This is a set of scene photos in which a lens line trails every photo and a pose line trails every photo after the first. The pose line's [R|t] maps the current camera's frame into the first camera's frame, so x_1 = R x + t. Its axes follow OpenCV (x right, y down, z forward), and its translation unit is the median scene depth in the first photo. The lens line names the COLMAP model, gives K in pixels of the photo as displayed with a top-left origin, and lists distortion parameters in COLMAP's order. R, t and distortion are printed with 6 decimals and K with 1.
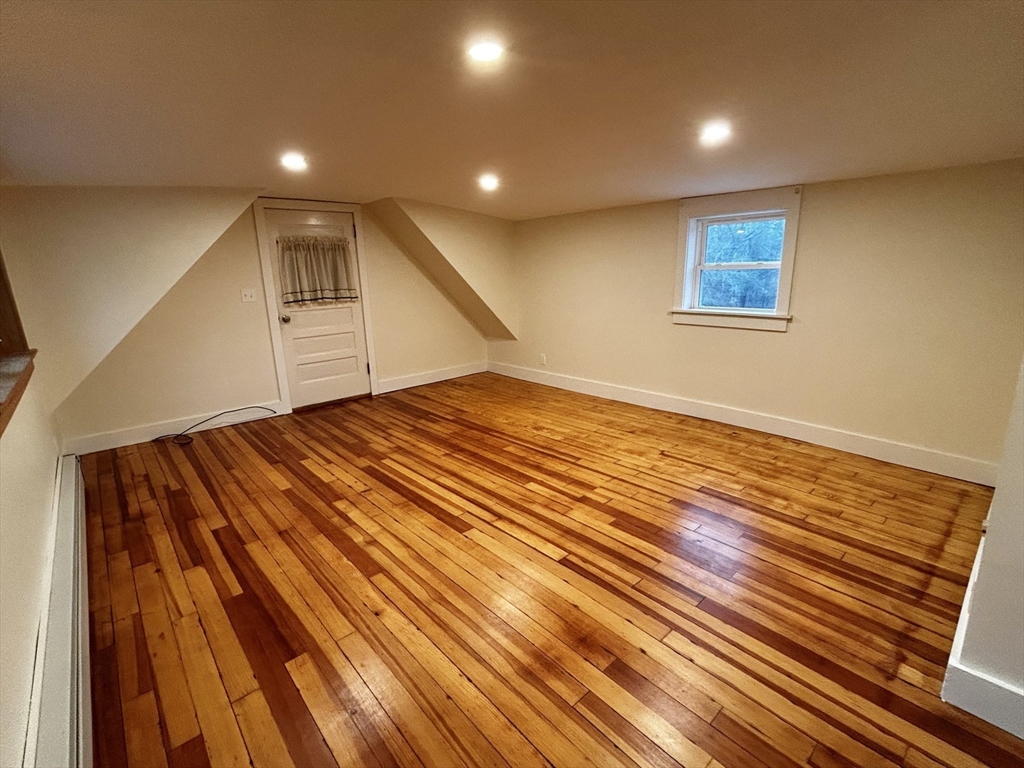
lens RADIAL K [[471.7, 0, 504.6], [0, 471.7, 379.7], [0, 0, 1]] dist [-0.005093, 0.001923]
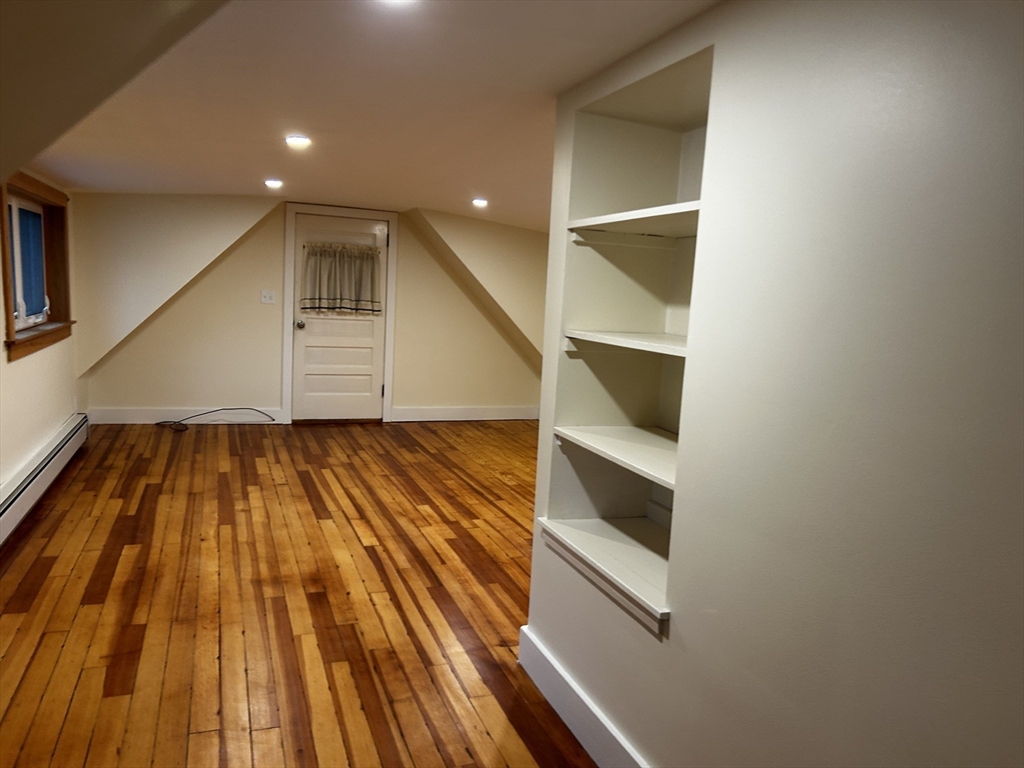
lens RADIAL K [[753.9, 0, 505.4], [0, 753.9, 377.2], [0, 0, 1]] dist [0.017913, -0.042578]
pose [[0.931689, 0.120445, -0.342706, 0.675162], [-0.160534, 0.982825, -0.091013, 0.070727], [0.325858, 0.139812, 0.935023, -0.416621]]
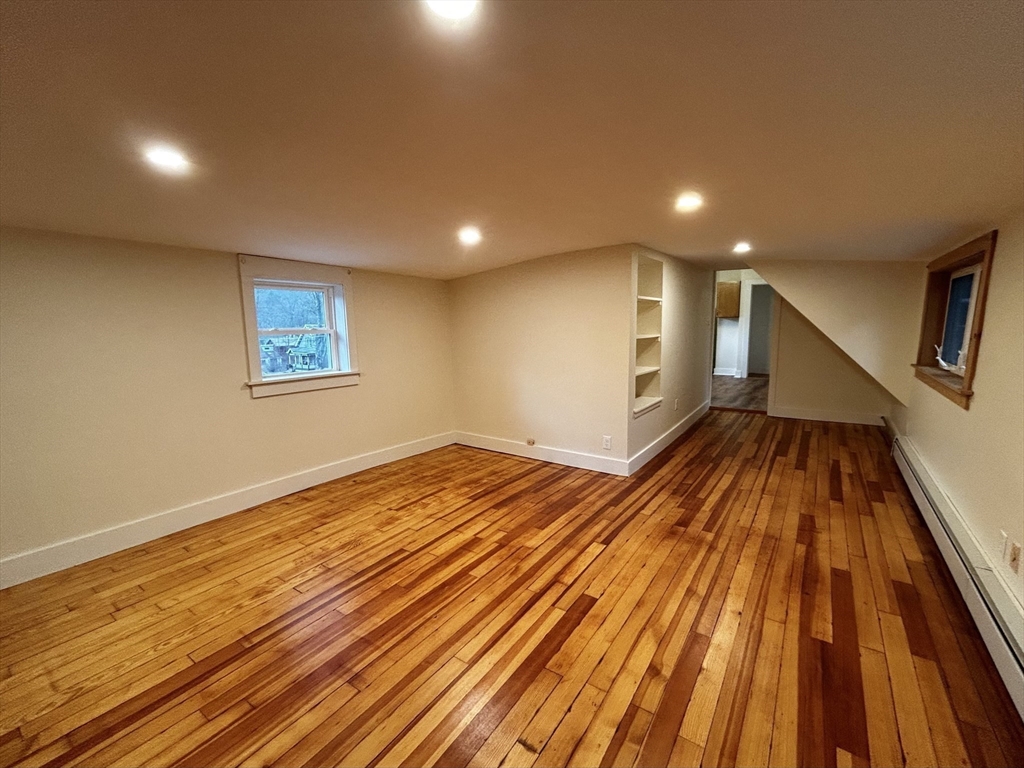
lens RADIAL K [[449.8, 0, 514.6], [0, 449.8, 382.3], [0, 0, 1]] dist [0.000216, -0.000150]
pose [[-0.244289, -0.099325, 0.964602, -0.686210], [0.233466, 0.959455, 0.157921, -0.216160], [-0.941178, 0.263780, -0.211196, 0.956351]]
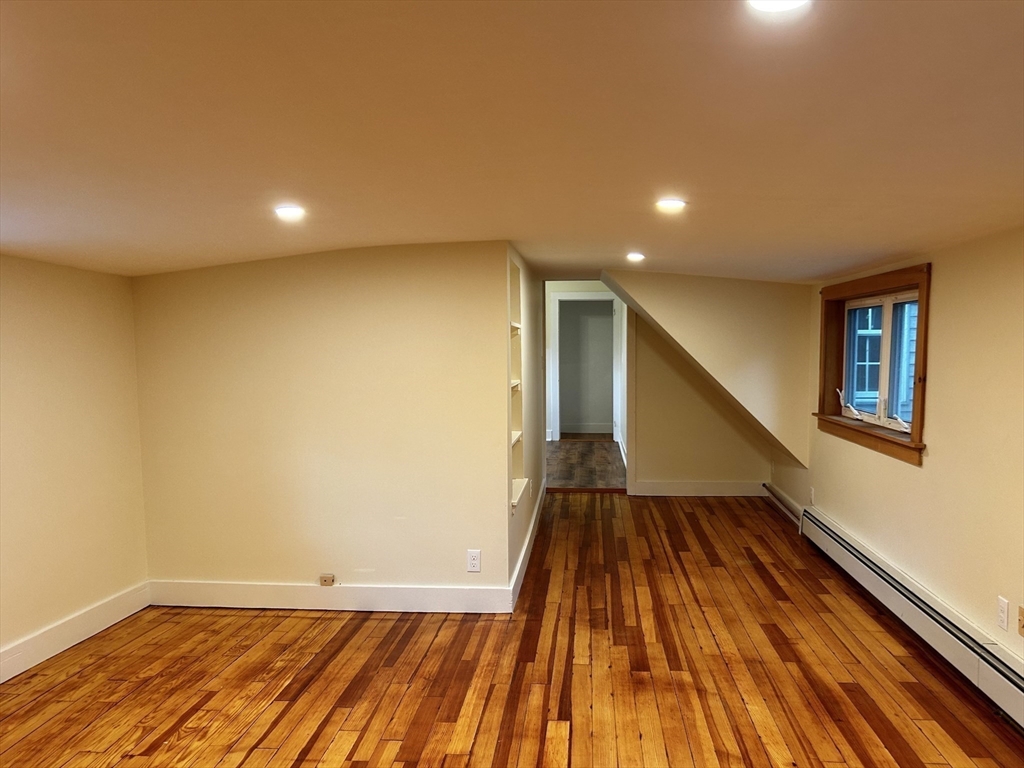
lens RADIAL K [[818.9, 0, 520.6], [0, 818.9, 388.8], [0, 0, 1]] dist [0.061524, -0.068346]
pose [[-0.692299, -0.006259, 0.721584, -0.600617], [0.185389, 0.964856, 0.186234, -0.320671], [-0.697390, 0.262704, -0.666809, 1.291191]]
